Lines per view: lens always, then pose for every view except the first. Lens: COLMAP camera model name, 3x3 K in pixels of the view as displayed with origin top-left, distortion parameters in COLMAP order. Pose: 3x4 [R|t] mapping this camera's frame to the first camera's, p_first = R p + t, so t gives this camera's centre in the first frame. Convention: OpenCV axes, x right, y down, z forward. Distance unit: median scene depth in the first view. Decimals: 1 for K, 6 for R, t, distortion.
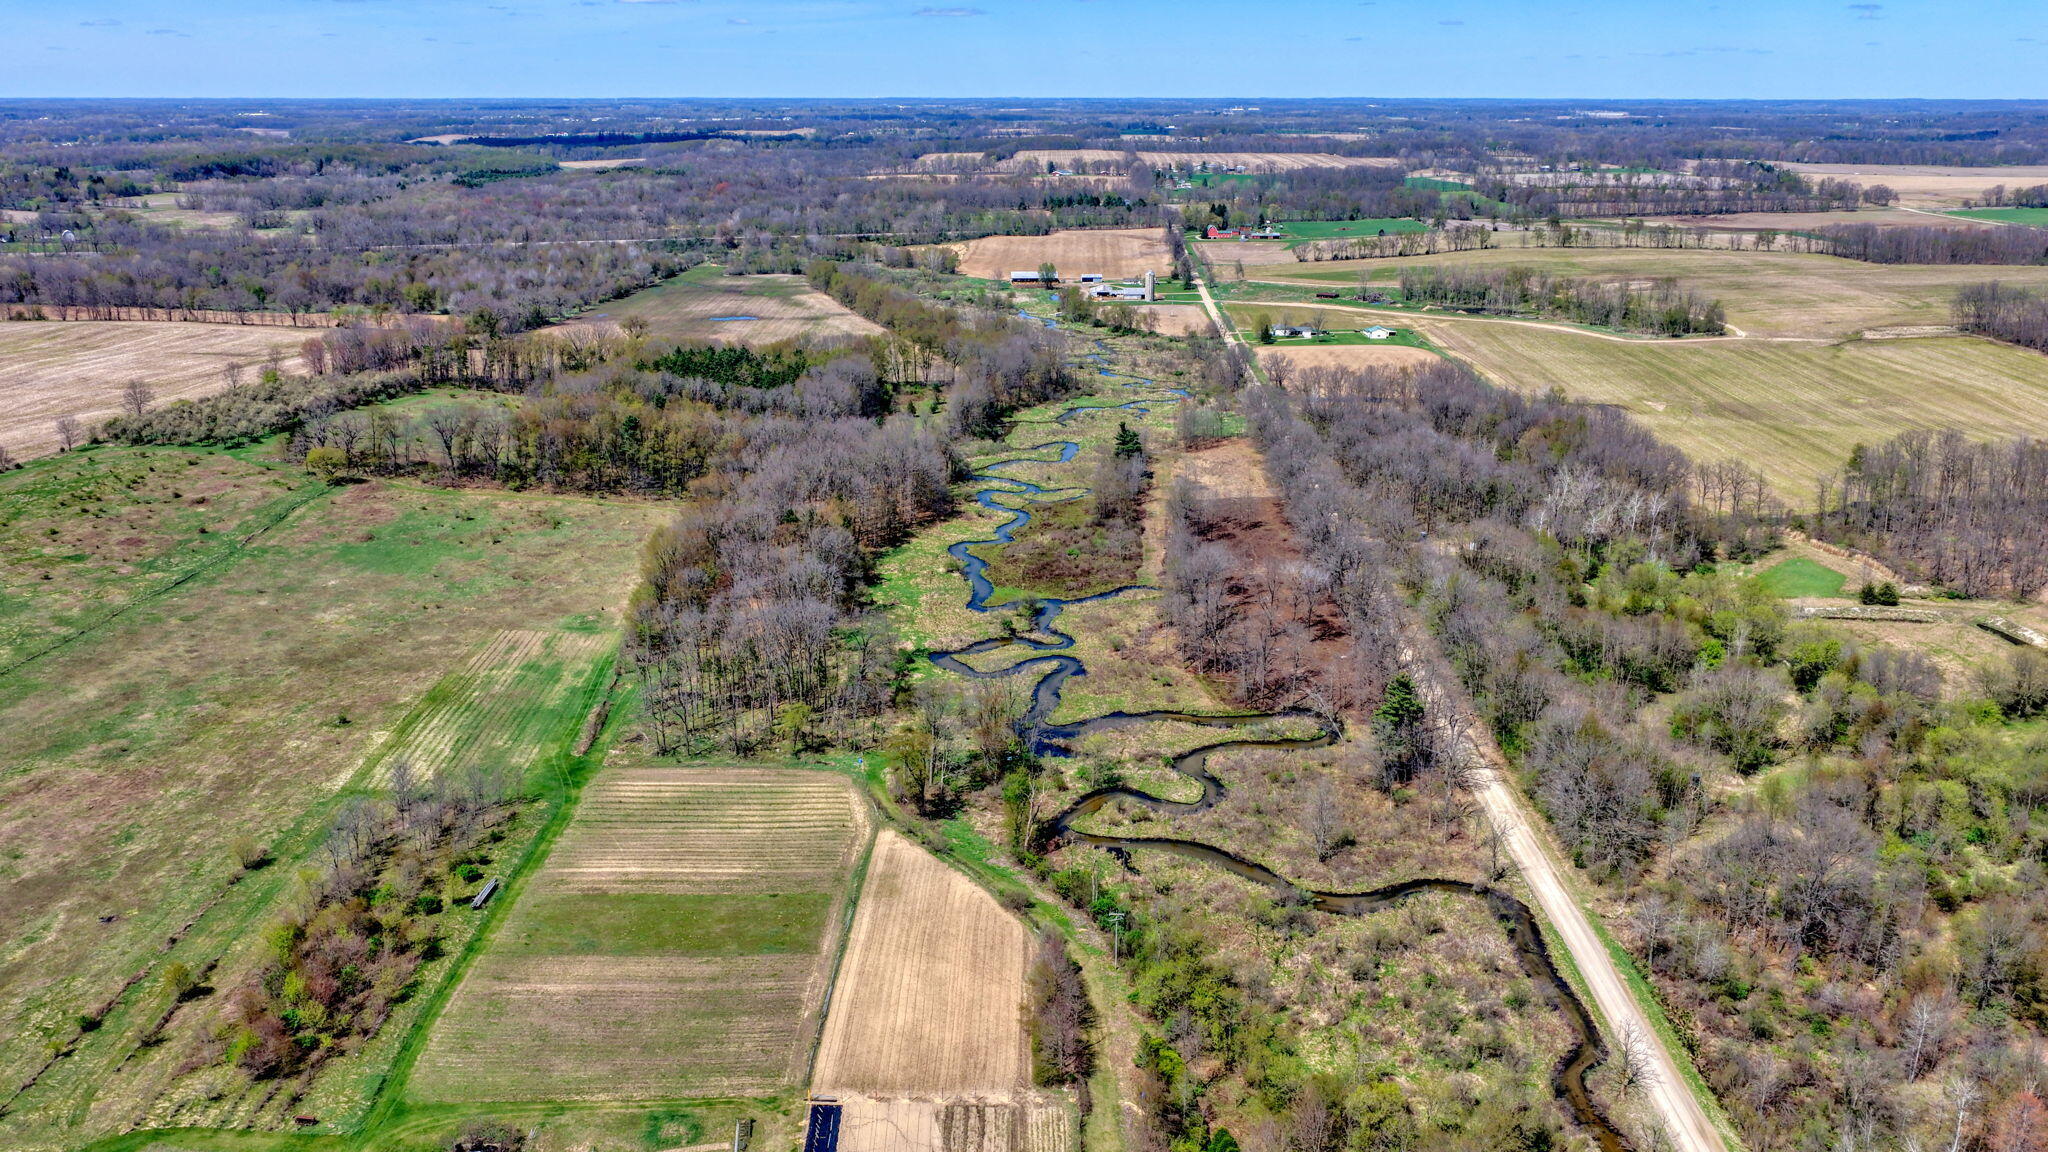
lens RADIAL K [[1697.0, 0, 1029.3], [0, 1697.0, 571.6], [0, 0, 1]] dist [-0.014864, 0.042952]
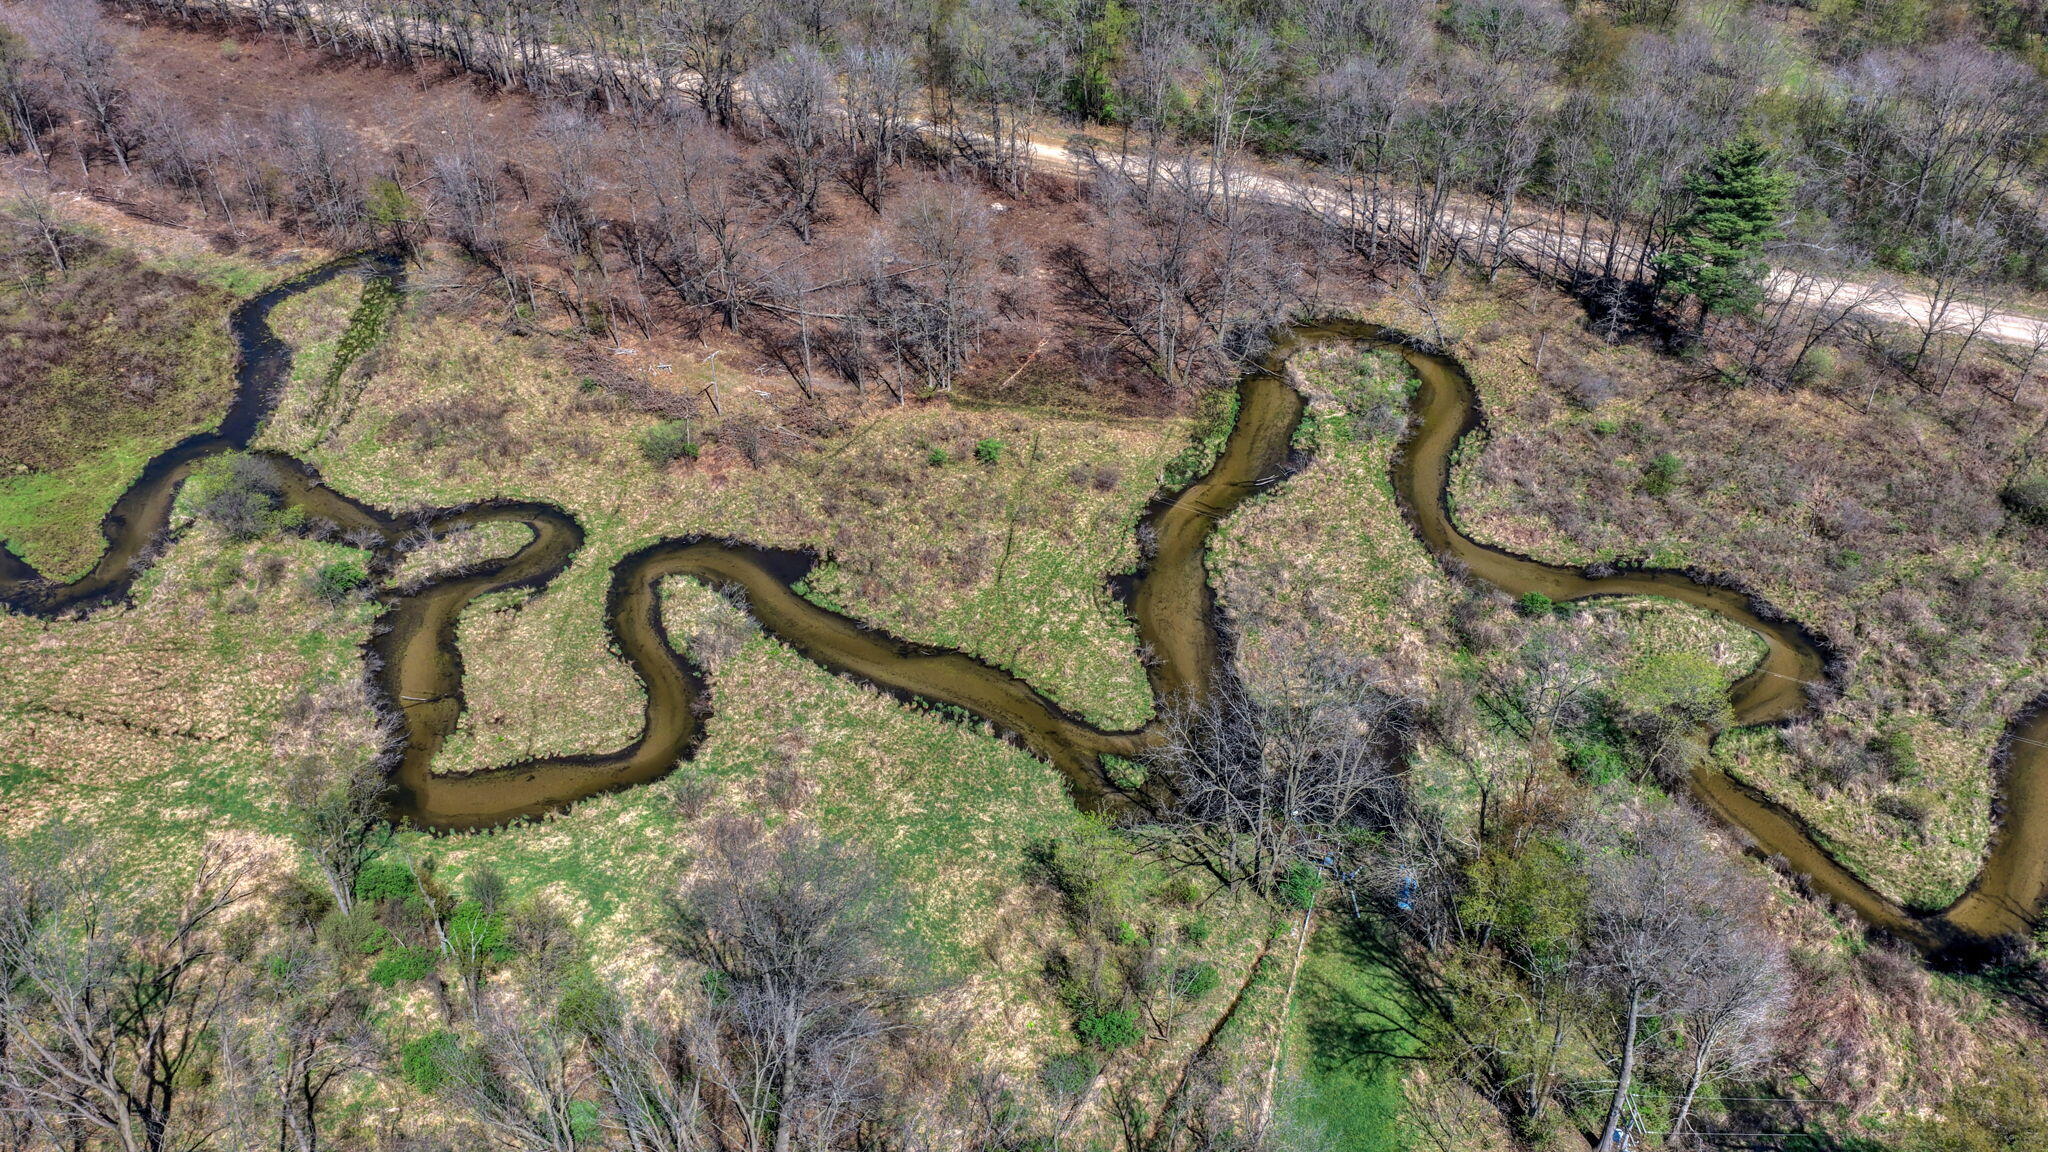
lens RADIAL K [[1697.0, 0, 1029.3], [0, 1697.0, 571.6], [0, 0, 1]] dist [-0.014864, 0.042952]
pose [[0.379875, -0.577972, 0.722249, -0.183669], [0.257019, 0.815982, 0.517798, -0.096602], [-0.888615, -0.011067, 0.458521, 0.706849]]
